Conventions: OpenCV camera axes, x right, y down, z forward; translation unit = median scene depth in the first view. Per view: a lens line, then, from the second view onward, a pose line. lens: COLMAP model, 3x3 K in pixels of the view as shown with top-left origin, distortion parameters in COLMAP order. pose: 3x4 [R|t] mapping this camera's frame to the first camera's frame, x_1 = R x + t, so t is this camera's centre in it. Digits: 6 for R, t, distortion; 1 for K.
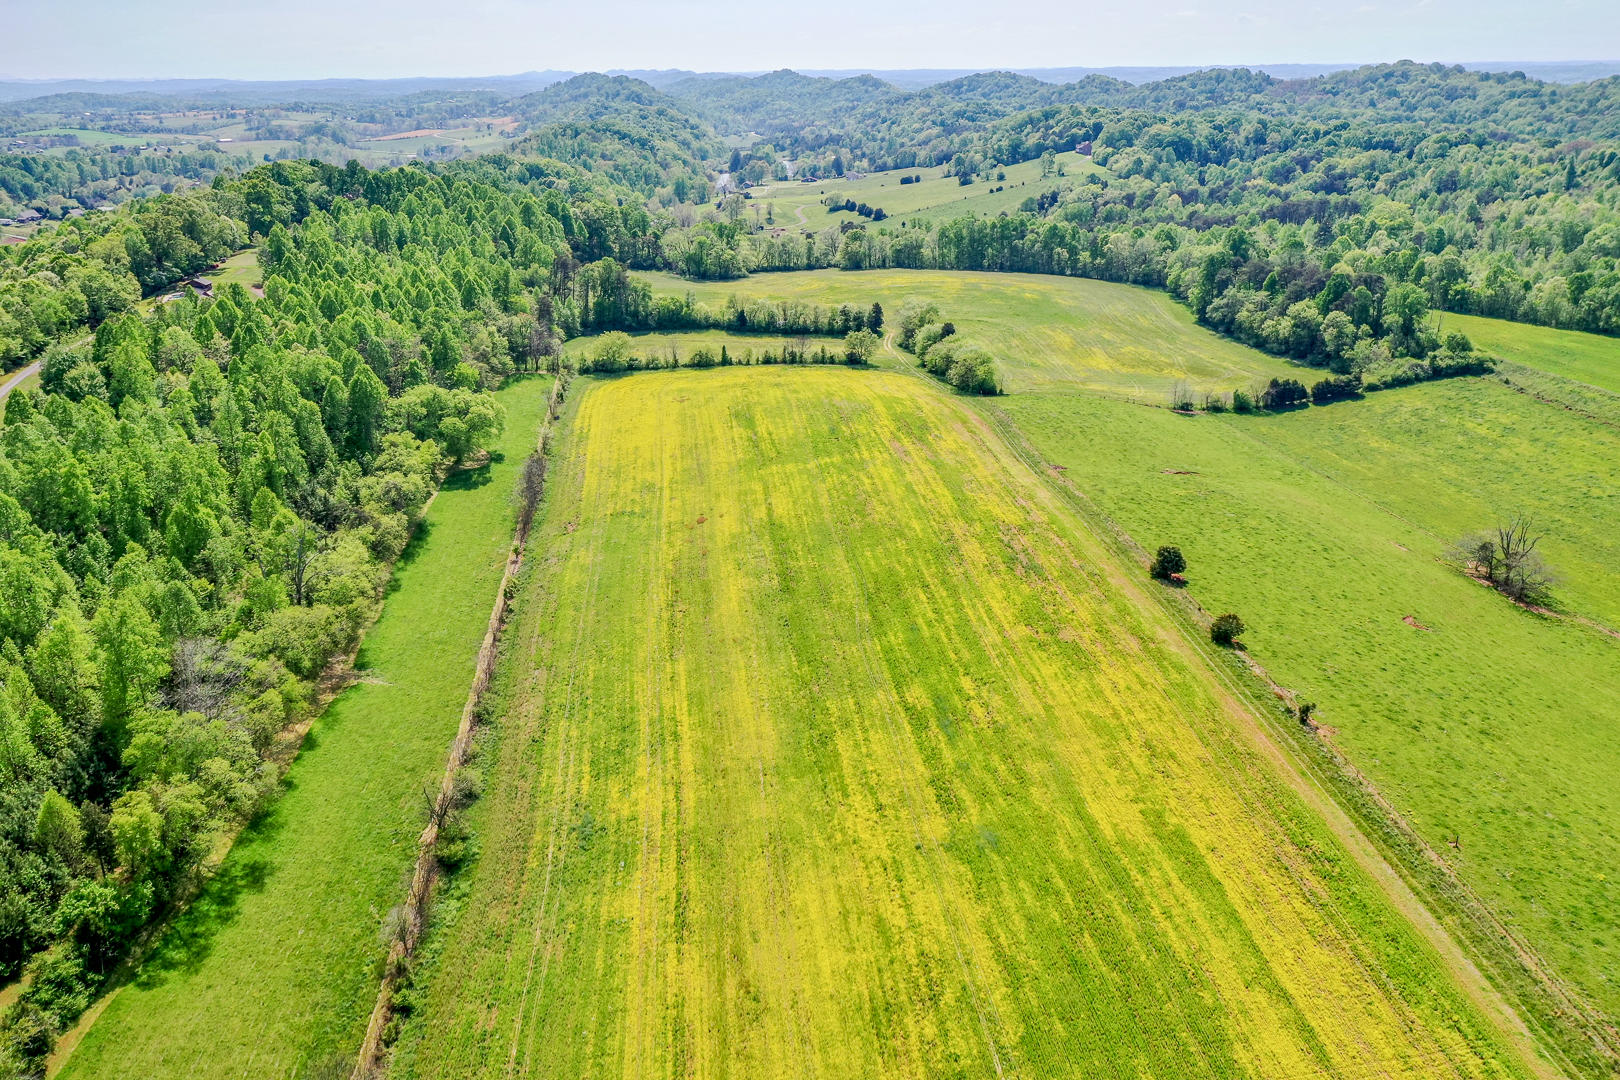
lens RADIAL K [[1272.3, 0, 797.0], [0, 1272.3, 542.6], [0, 0, 1]] dist [0.001522, 0.005666]
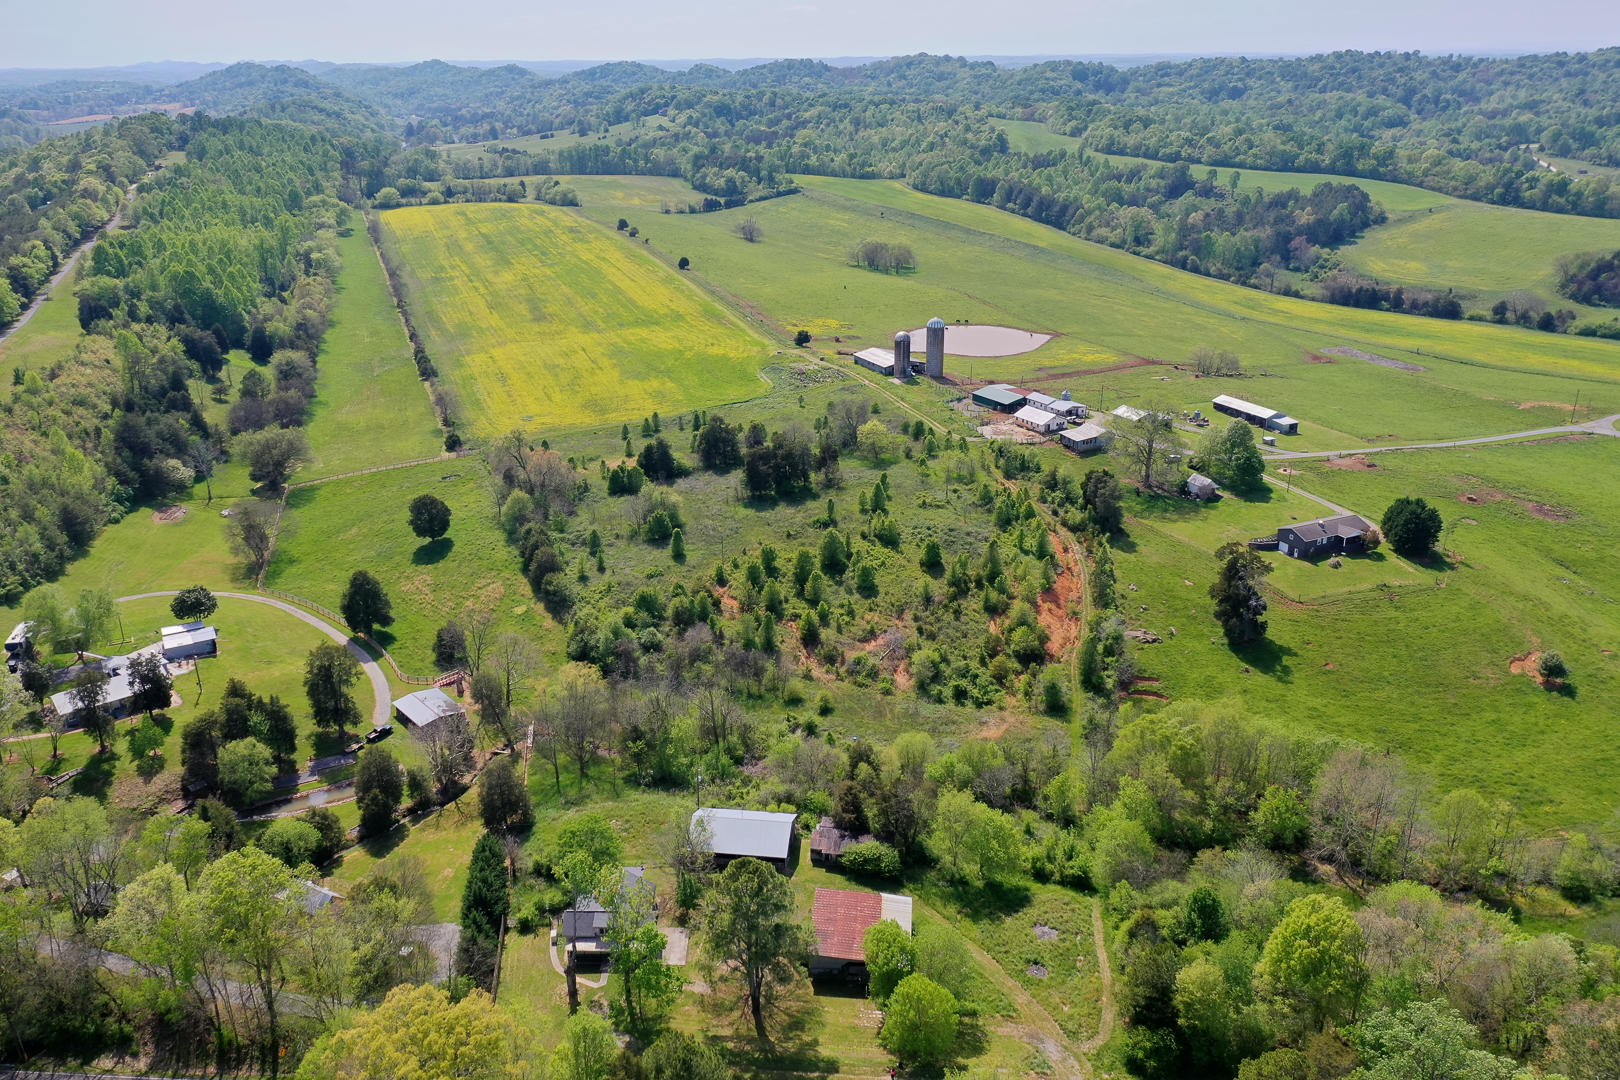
lens RADIAL K [[1272.3, 0, 797.0], [0, 1272.3, 542.6], [0, 0, 1]] dist [0.001522, 0.005666]
pose [[0.967329, -0.089678, 0.237133, -0.021728], [0.088242, 0.995959, 0.016686, 0.197472], [-0.237671, 0.004784, 0.971334, -0.523184]]
